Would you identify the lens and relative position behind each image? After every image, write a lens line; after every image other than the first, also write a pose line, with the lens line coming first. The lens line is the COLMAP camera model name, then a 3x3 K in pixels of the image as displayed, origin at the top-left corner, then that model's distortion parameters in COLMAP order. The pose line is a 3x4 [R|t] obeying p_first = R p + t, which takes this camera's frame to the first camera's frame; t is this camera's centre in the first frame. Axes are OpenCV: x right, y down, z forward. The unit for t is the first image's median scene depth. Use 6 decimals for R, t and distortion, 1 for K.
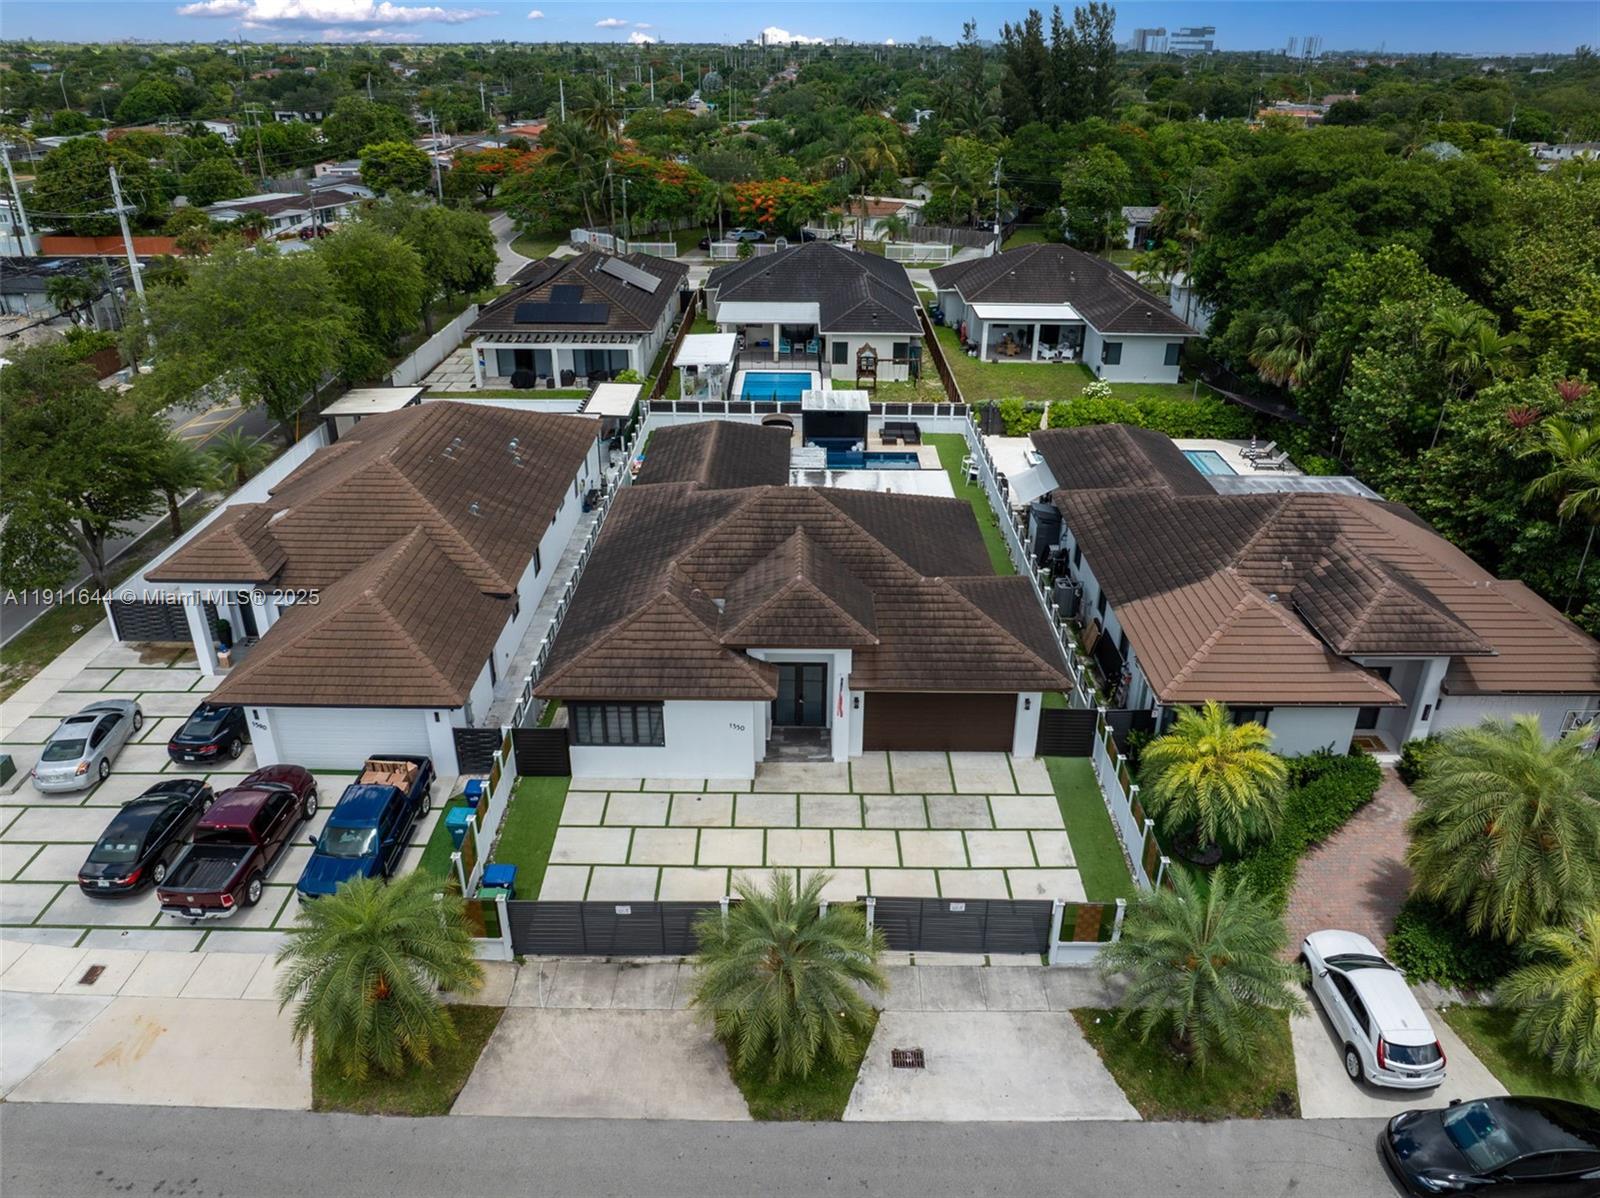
lens RADIAL K [[1118.2, 0, 800.0], [0, 1118.2, 599.0], [0, 0, 1]] dist [-0.039765, 0.016084]
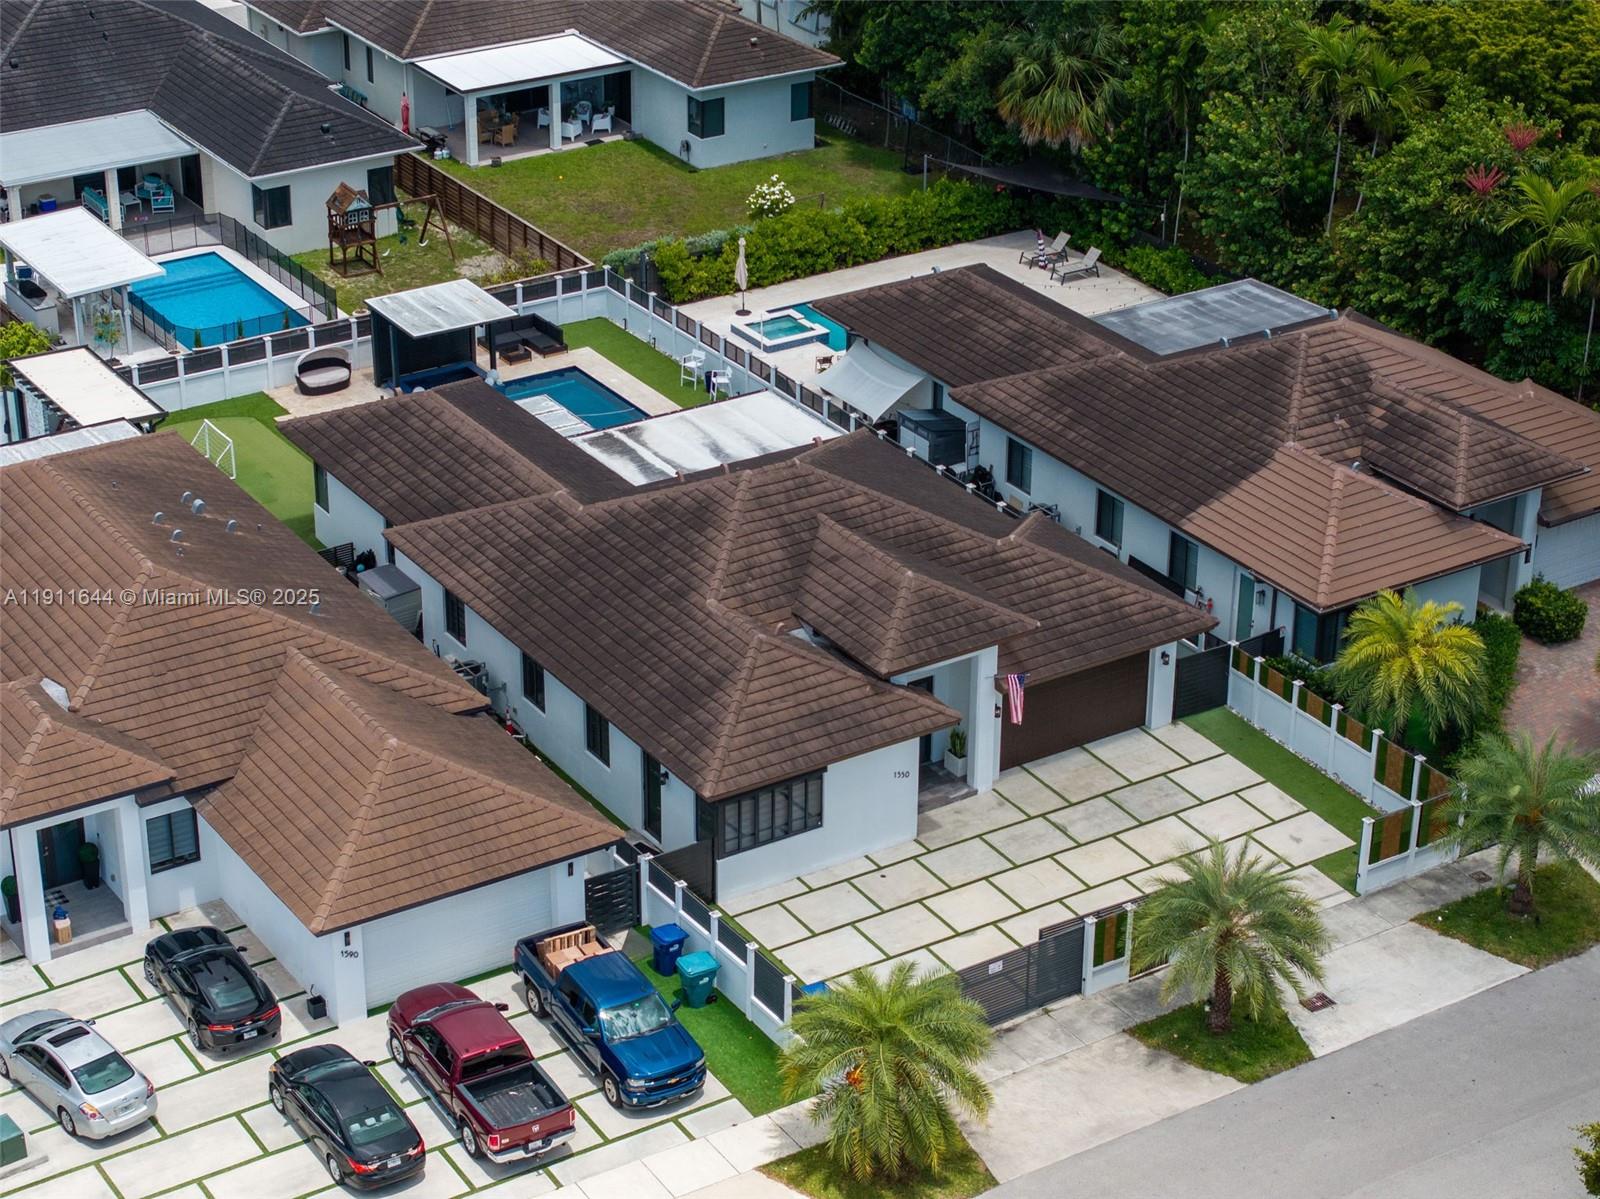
lens RADIAL K [[3167.4, 0, 798.3], [0, 3167.4, 686.8], [0, 0, 1]] dist [-0.211107, 2.072207]
pose [[0.840532, -0.256220, 0.477343, -1.158081], [0.243730, 0.965733, 0.089197, -0.161416], [-0.483840, 0.041369, 0.874178, -0.916160]]
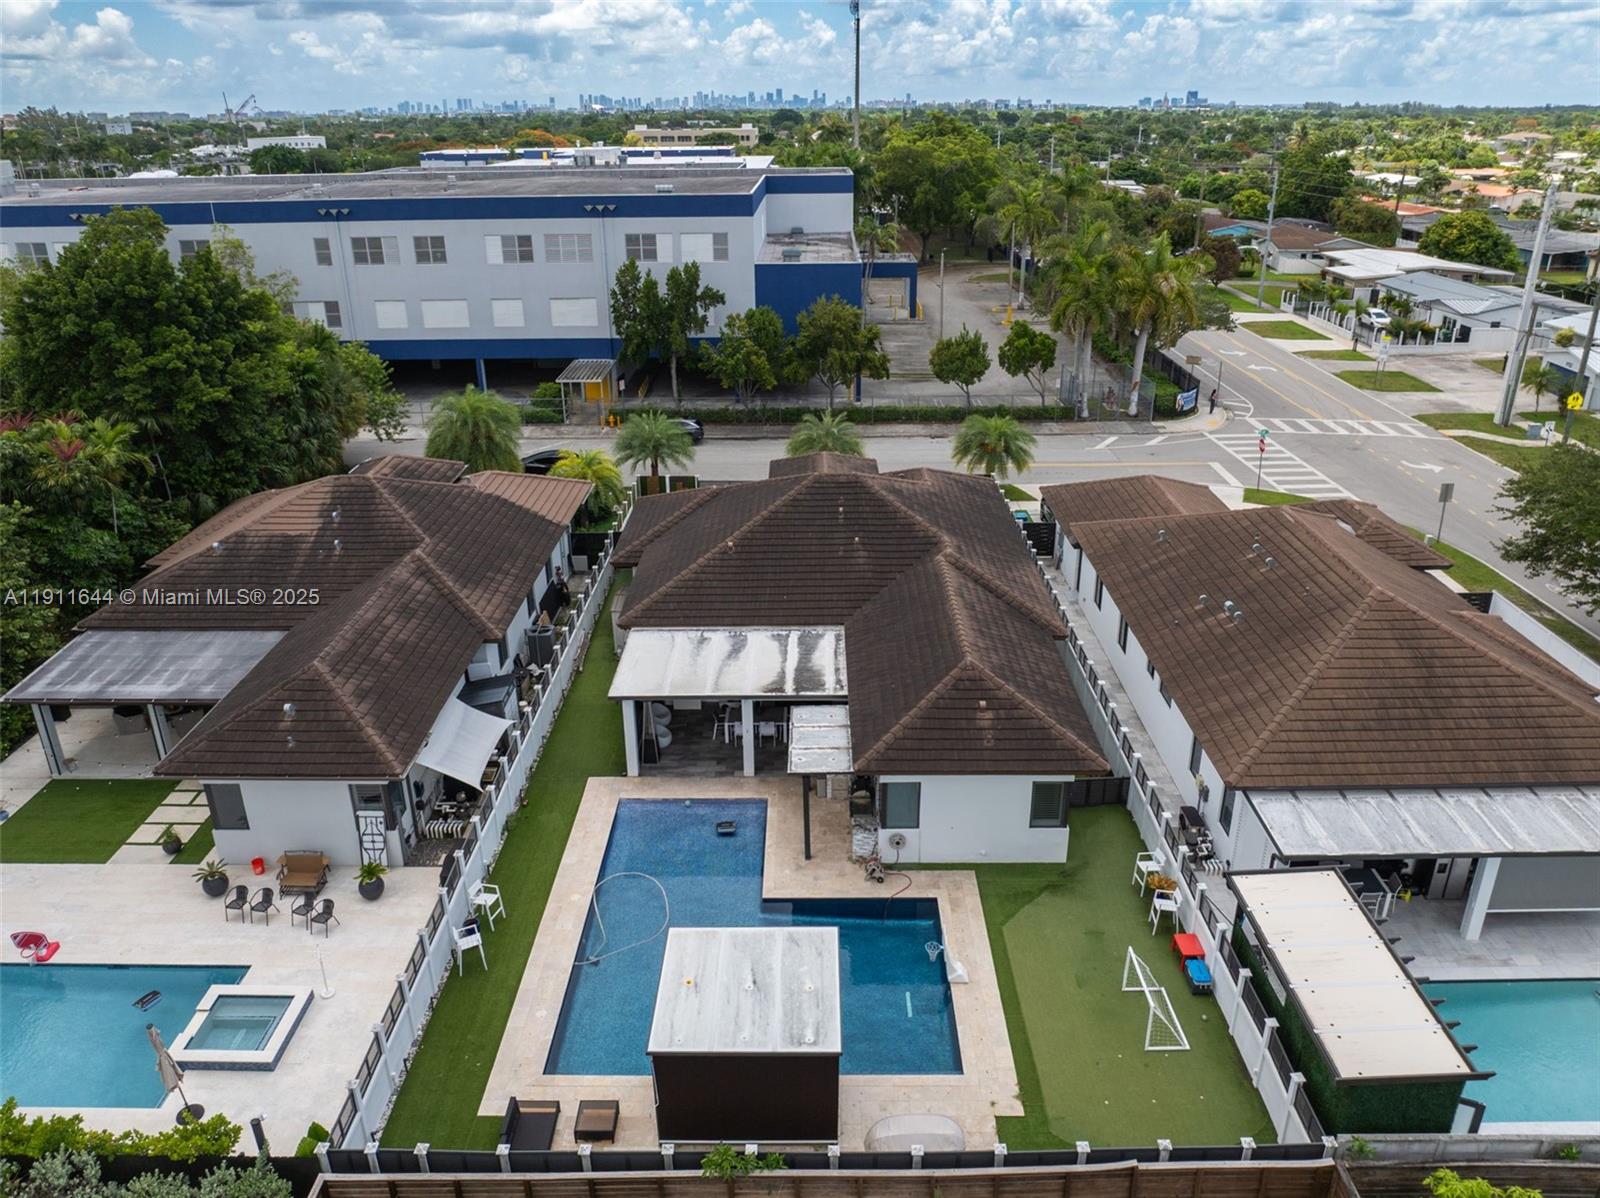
lens RADIAL K [[1144.3, 0, 800.0], [0, 1144.3, 599.0], [0, 0, 1]] dist [-0.041534, 0.001578]
pose [[-0.999978, -0.006630, -0.000643, 0.029491], [-0.004761, 0.643826, 0.765157, -0.997359], [-0.004659, 0.765143, -0.643843, 2.067131]]
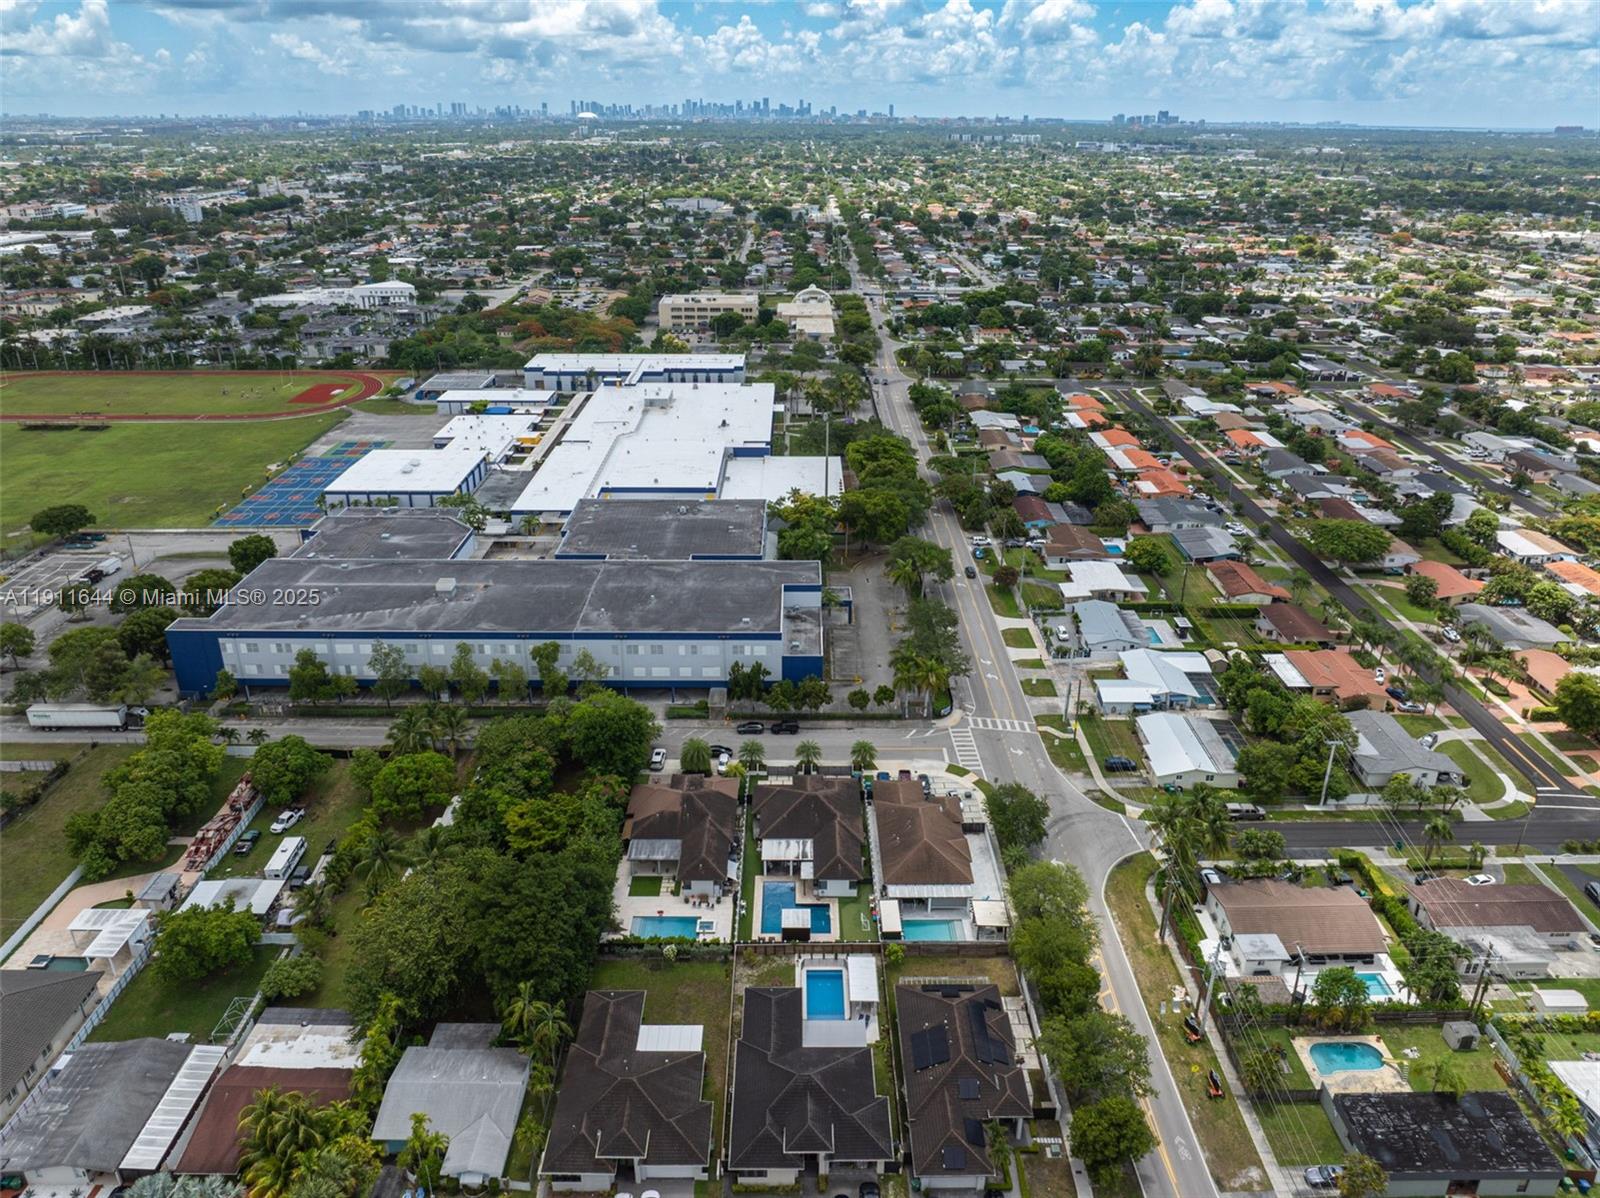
lens RADIAL K [[1118.2, 0, 800.0], [0, 1118.2, 599.0], [0, 0, 1]] dist [-0.039765, 0.016084]
pose [[-0.999744, -0.014660, -0.017213, 0.134409], [-0.022608, 0.637295, 0.770289, -4.379506], [-0.000322, 0.770481, -0.637463, 3.578436]]
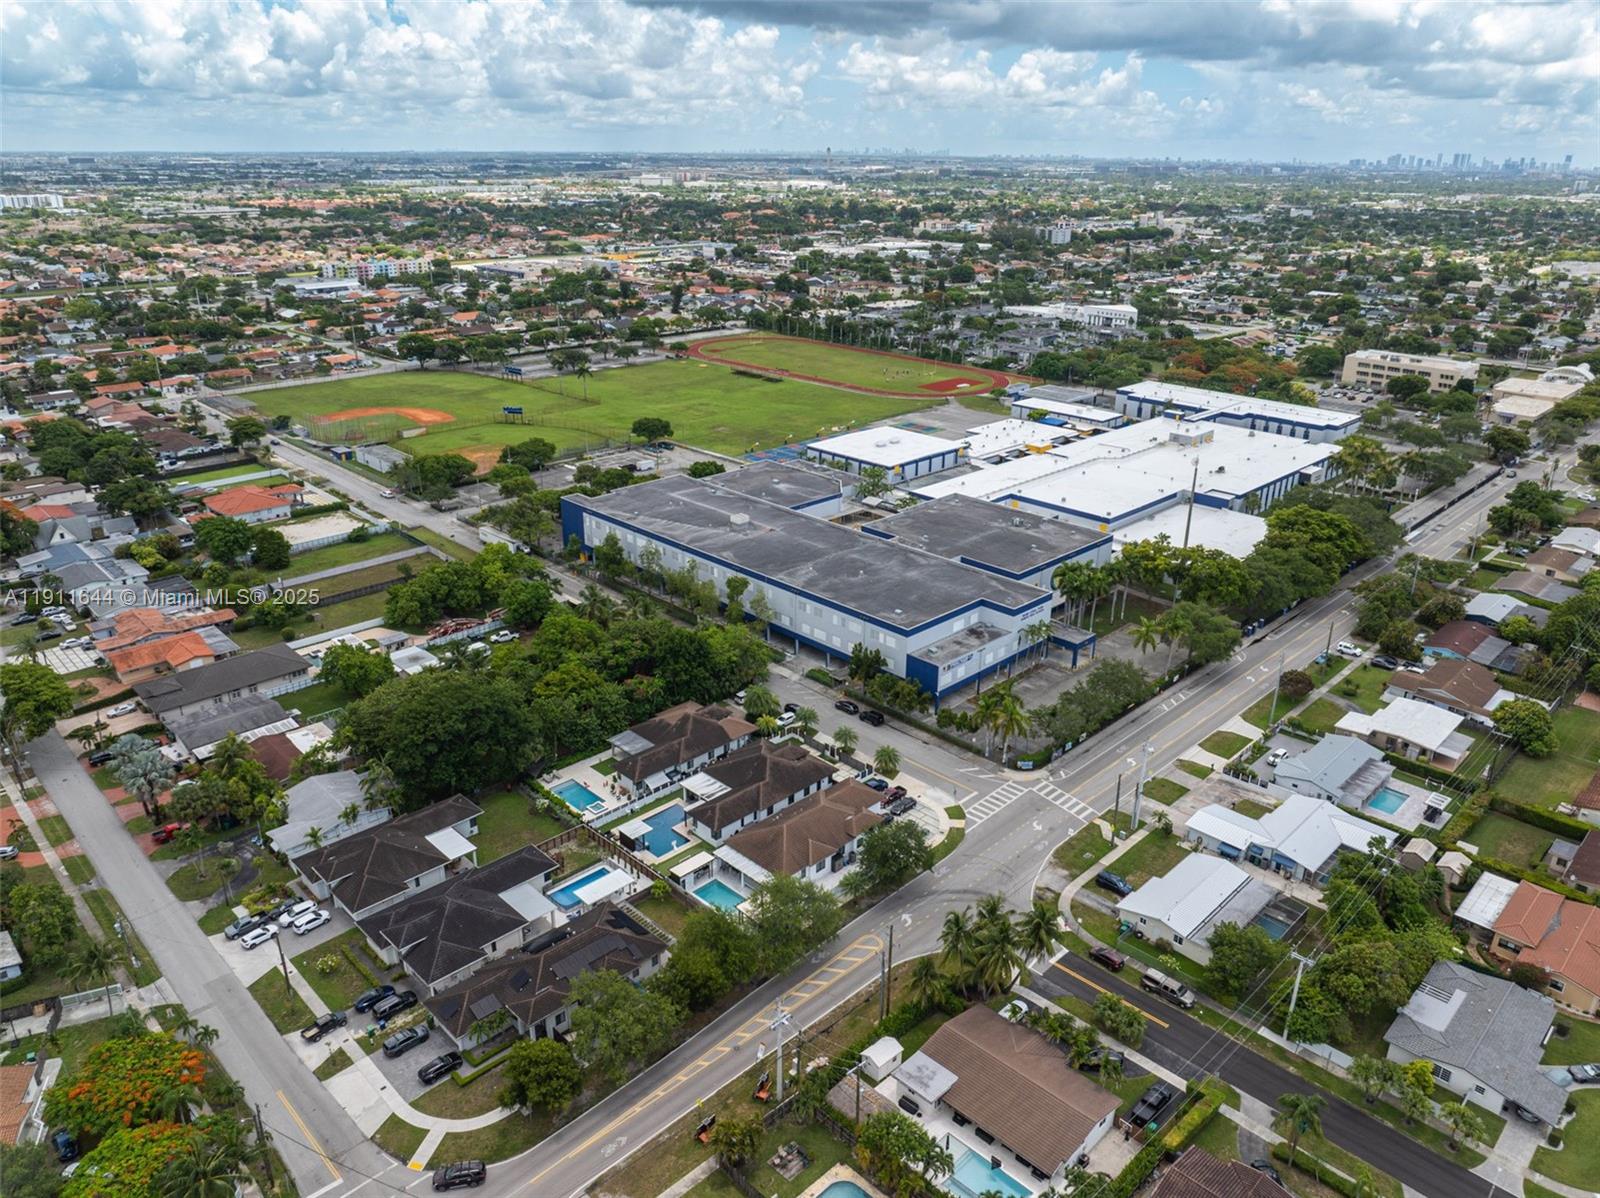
lens RADIAL K [[1118.2, 0, 800.0], [0, 1118.2, 599.0], [0, 0, 1]] dist [-0.039765, 0.016084]
pose [[-0.707420, -0.285375, 0.646620, -3.176840], [0.298395, 0.708748, 0.639247, -3.781966], [-0.640716, 0.645164, -0.416228, 2.684277]]
